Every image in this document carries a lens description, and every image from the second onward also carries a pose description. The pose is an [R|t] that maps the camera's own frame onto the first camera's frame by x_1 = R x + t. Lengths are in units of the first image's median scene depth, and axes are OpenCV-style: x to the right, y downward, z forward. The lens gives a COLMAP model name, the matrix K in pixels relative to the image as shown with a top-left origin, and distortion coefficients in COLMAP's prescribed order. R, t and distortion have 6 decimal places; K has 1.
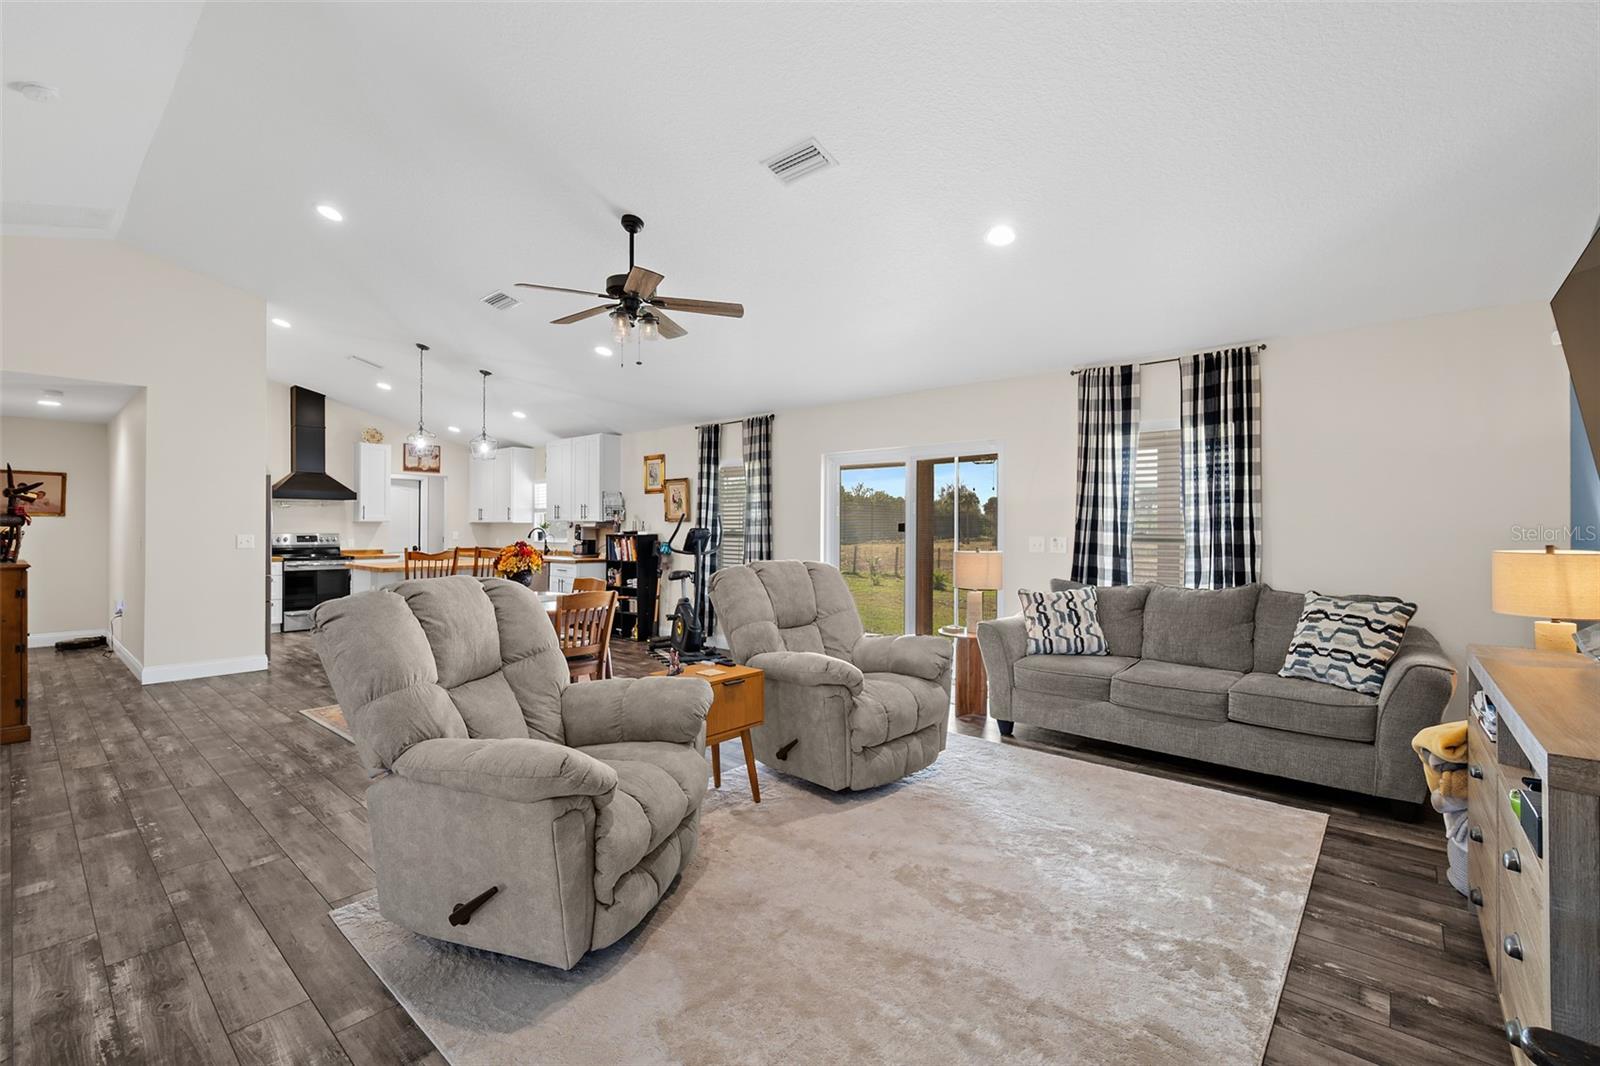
lens RADIAL K [[705.2, 0, 800.0], [0, 705.2, 533.0], [0, 0, 1]] dist [-0.056553, 0.005810]
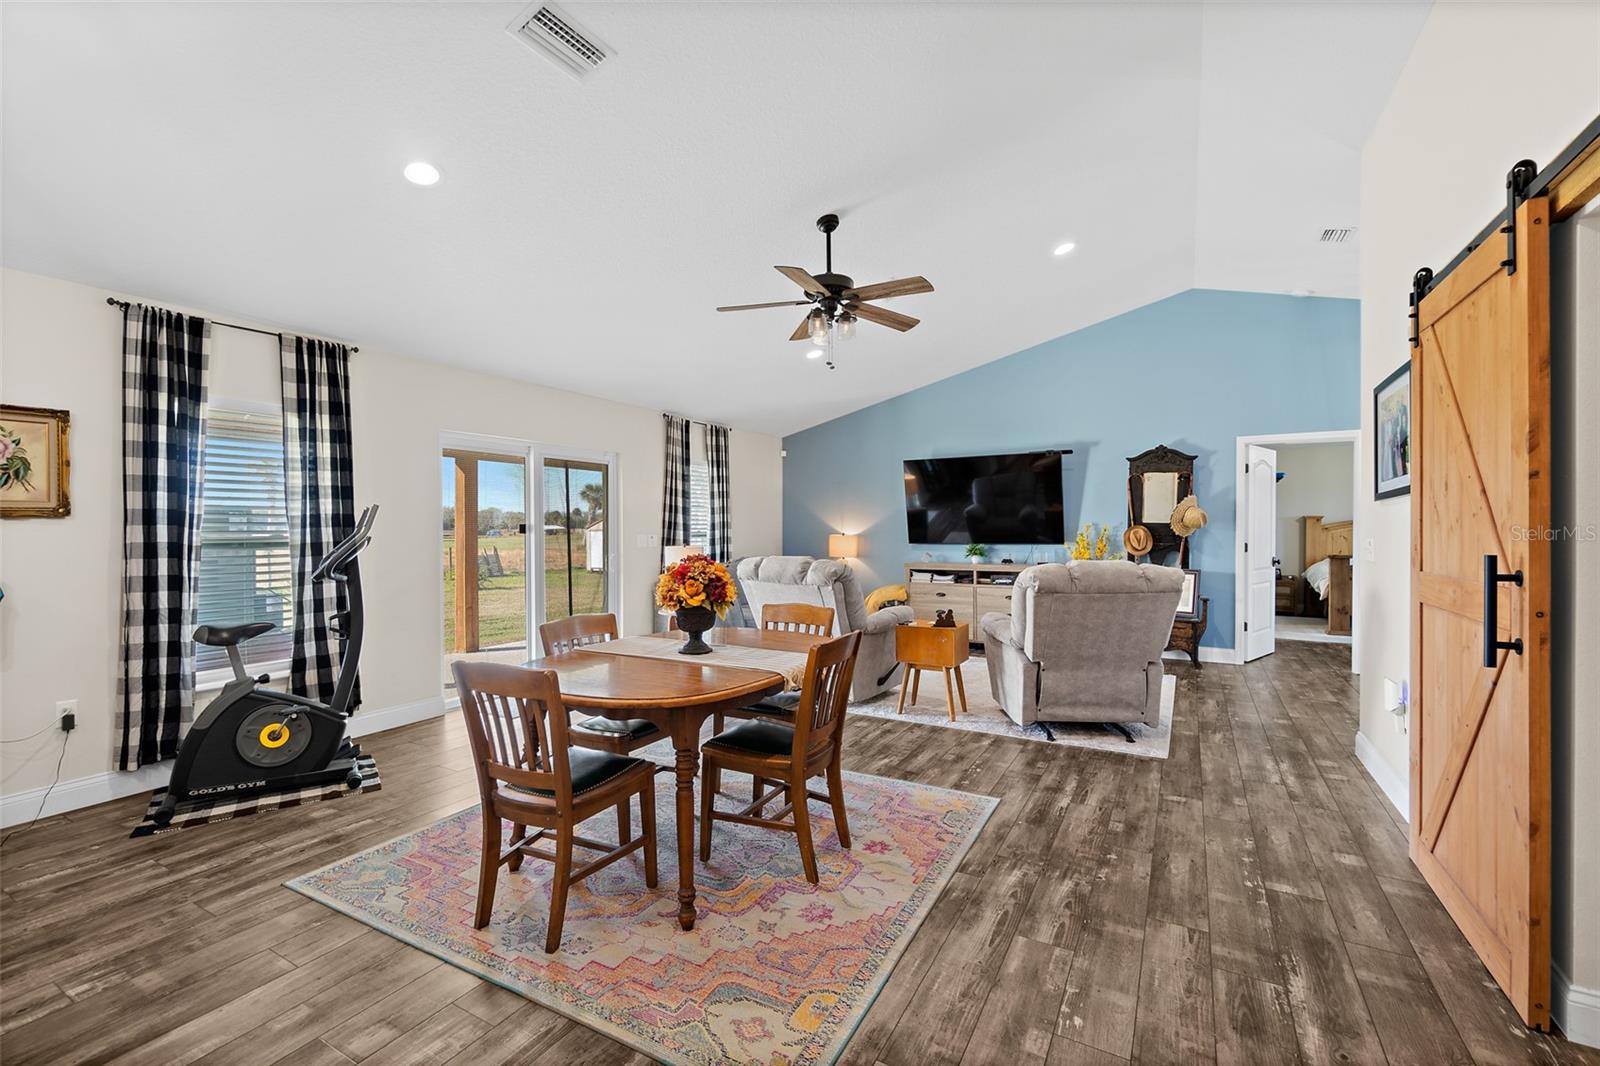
lens RADIAL K [[701.7, 0, 800.0], [0, 701.7, 533.0], [0, 0, 1]] dist [-0.001283, -0.000439]
pose [[-0.198642, -0.022189, 0.979821, -1.562089], [-0.006036, 0.999752, 0.021417, -0.041819], [-0.980054, -0.001660, -0.198727, 1.572992]]
